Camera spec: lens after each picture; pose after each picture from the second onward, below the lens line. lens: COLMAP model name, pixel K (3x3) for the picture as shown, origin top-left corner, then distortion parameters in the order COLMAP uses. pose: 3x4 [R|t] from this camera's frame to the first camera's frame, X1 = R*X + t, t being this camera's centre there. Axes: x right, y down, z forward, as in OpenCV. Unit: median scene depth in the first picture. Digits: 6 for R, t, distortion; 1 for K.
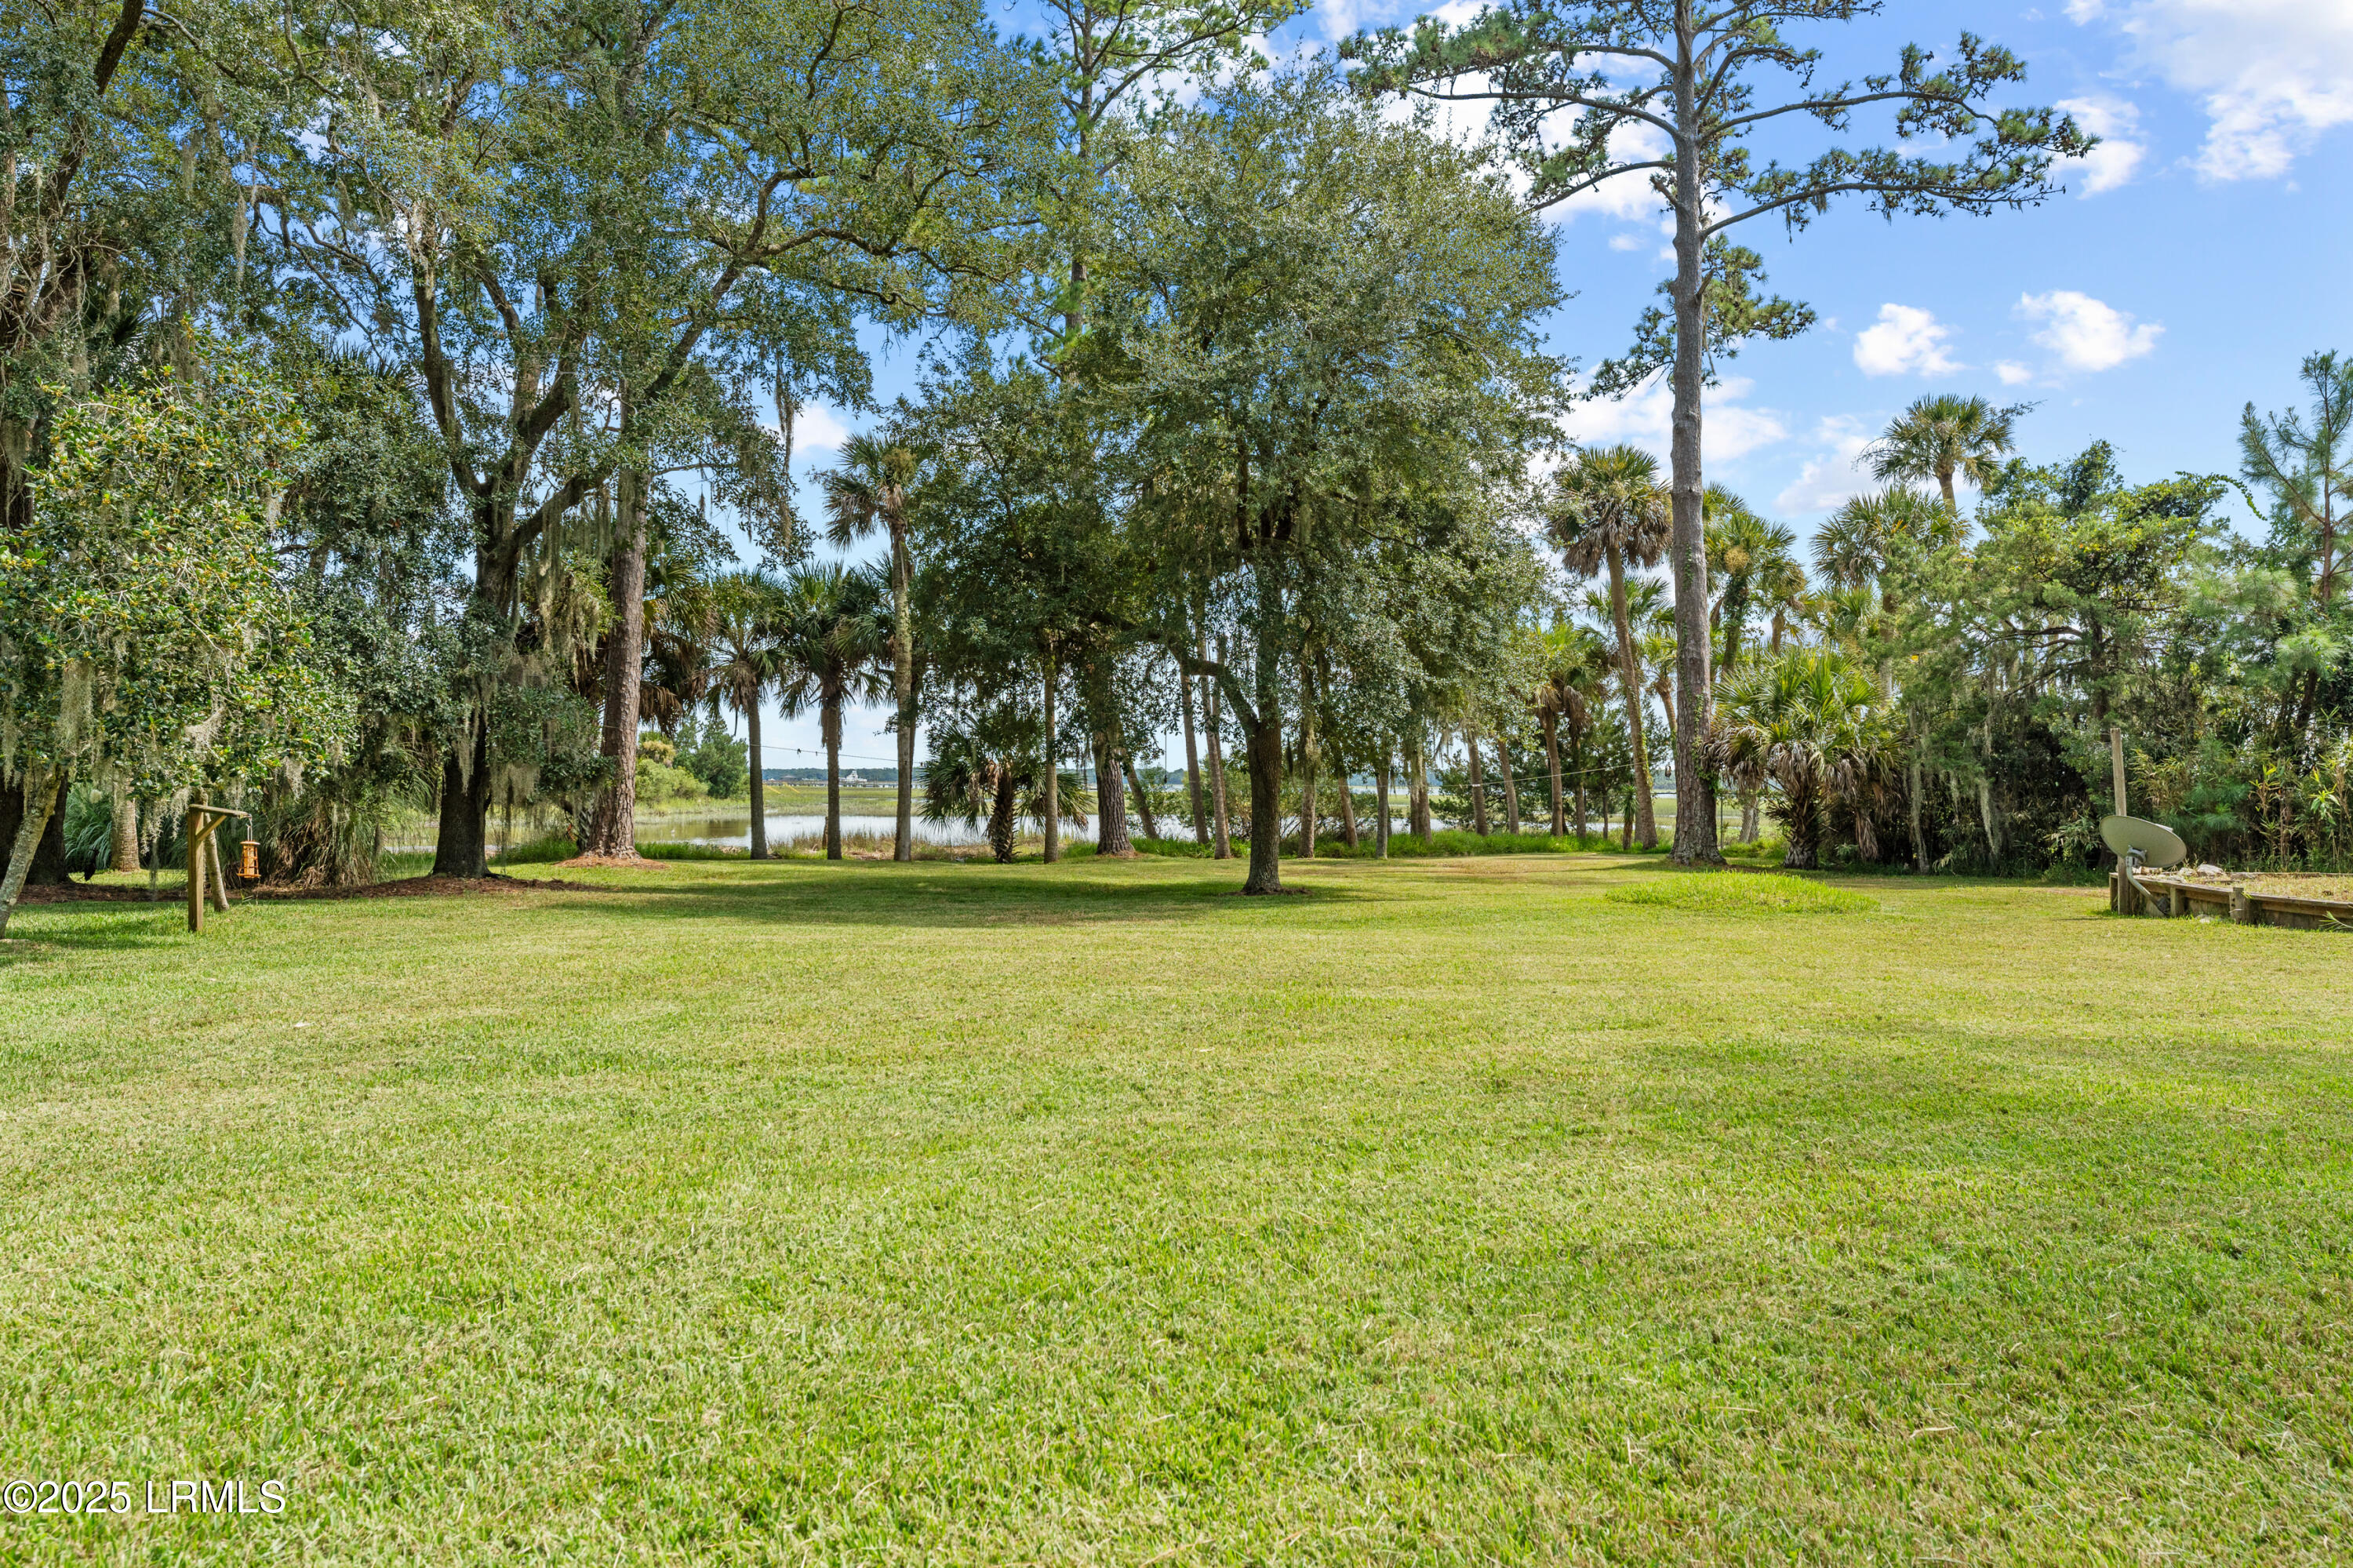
lens RADIAL K [[1542.6, 0, 1182.8], [0, 1542.6, 793.1], [0, 0, 1]] dist [-0.008101, -0.002419]
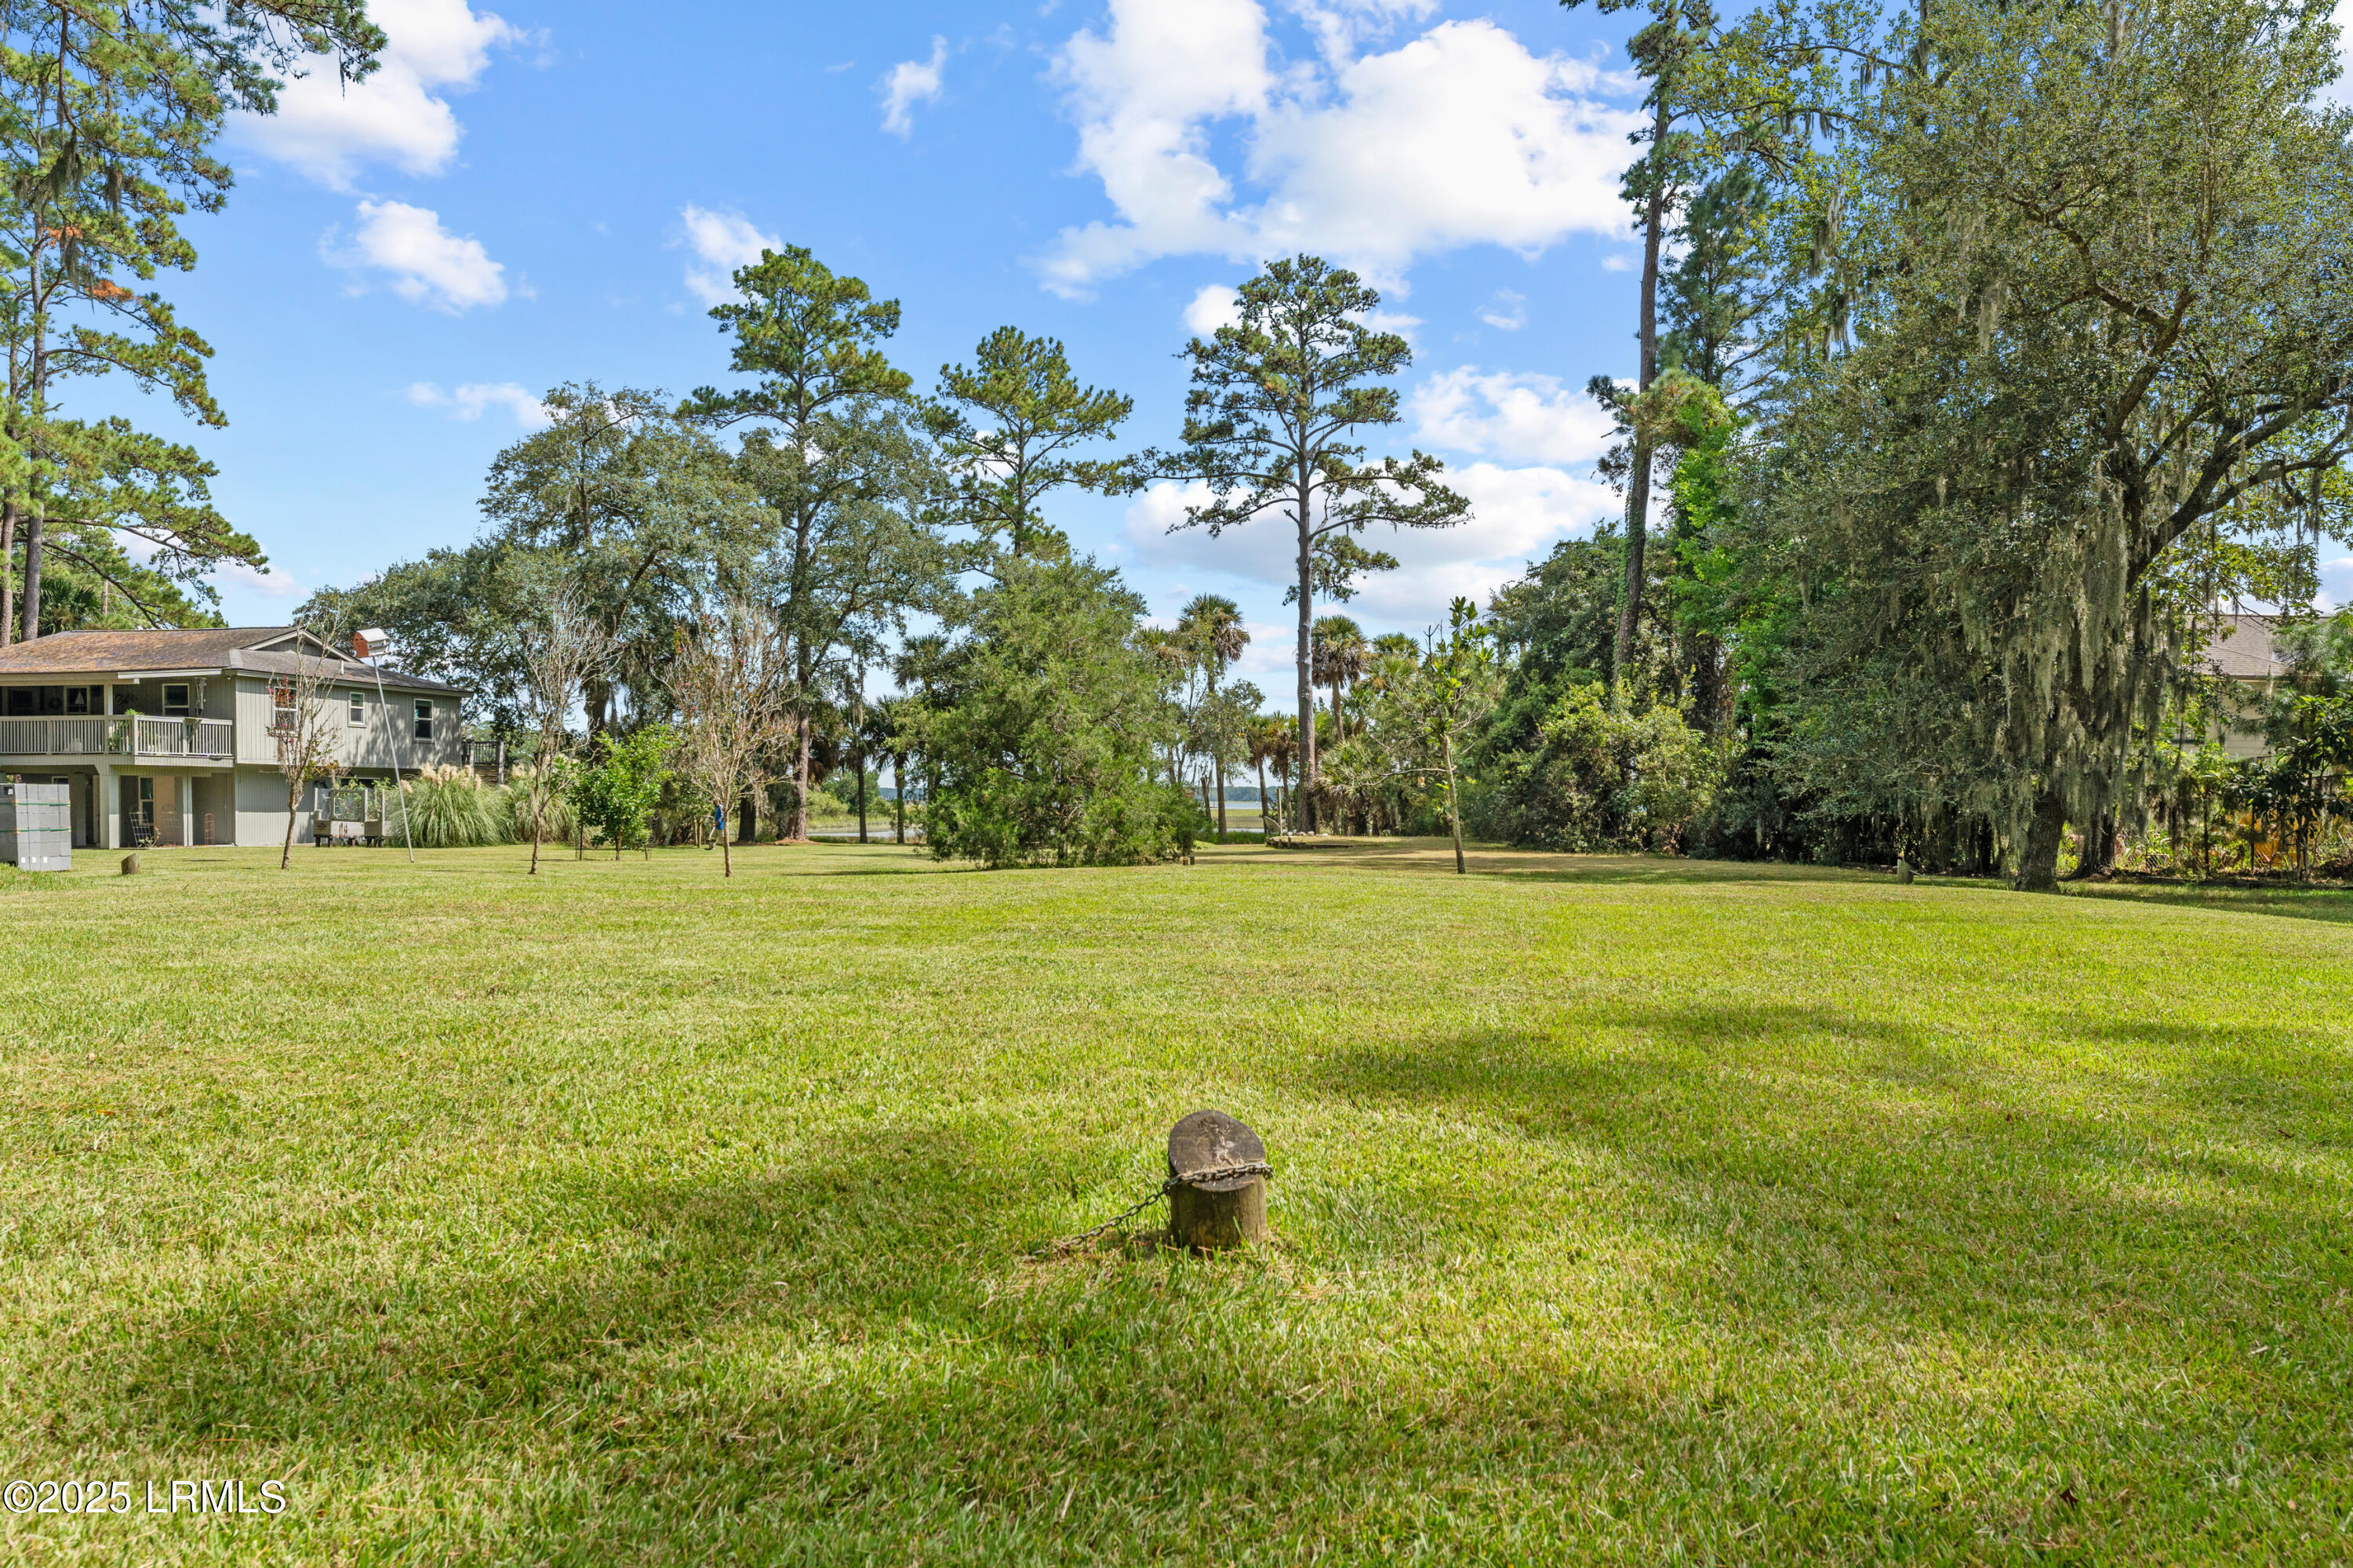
lens RADIAL K [[1542.6, 0, 1170.4], [0, 1542.6, 806.9], [0, 0, 1]] dist [-0.008101, -0.002419]
pose [[0.995333, -0.005203, -0.096363, 0.334112], [0.004973, 0.999984, -0.002626, 0.001029], [0.096375, 0.002134, 0.995343, -1.013908]]
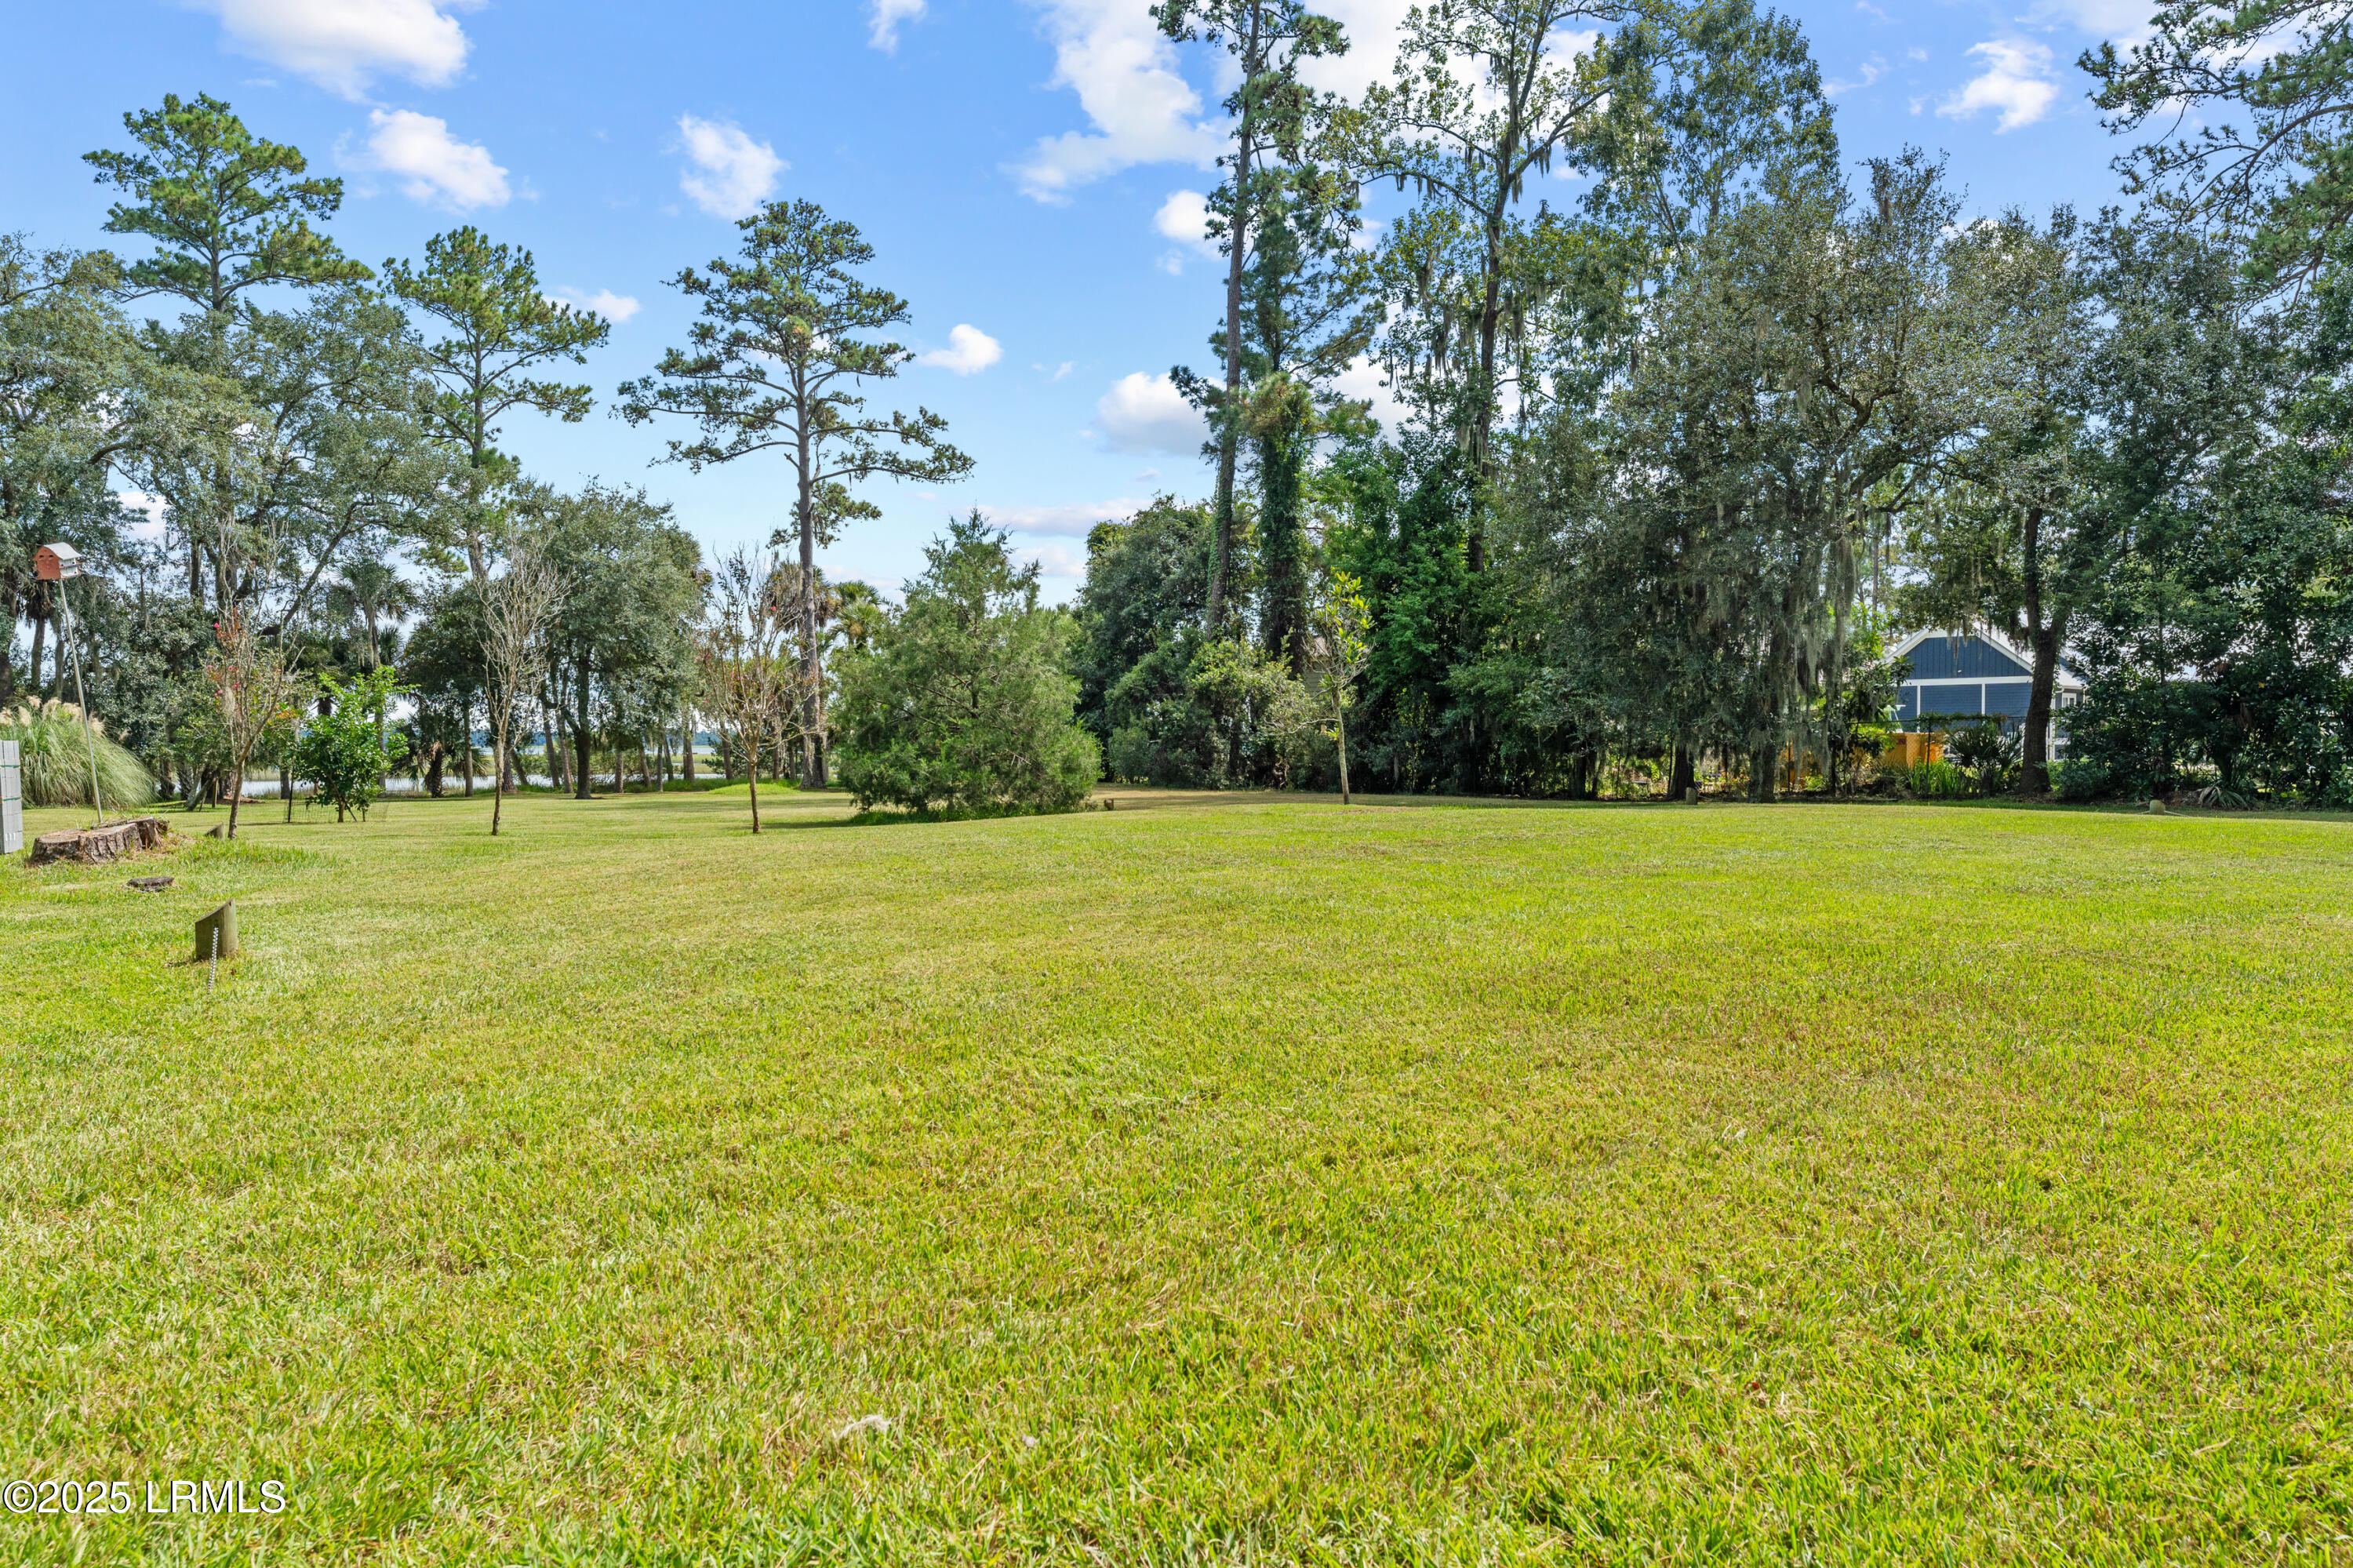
lens RADIAL K [[1542.6, 0, 1165.3], [0, 1542.6, 778.5], [0, 0, 1]] dist [-0.008101, -0.002419]
pose [[0.923192, -0.022609, 0.383673, -0.023163], [0.015565, 0.999649, 0.021455, -0.004999], [-0.384024, -0.013835, 0.923220, -1.040083]]
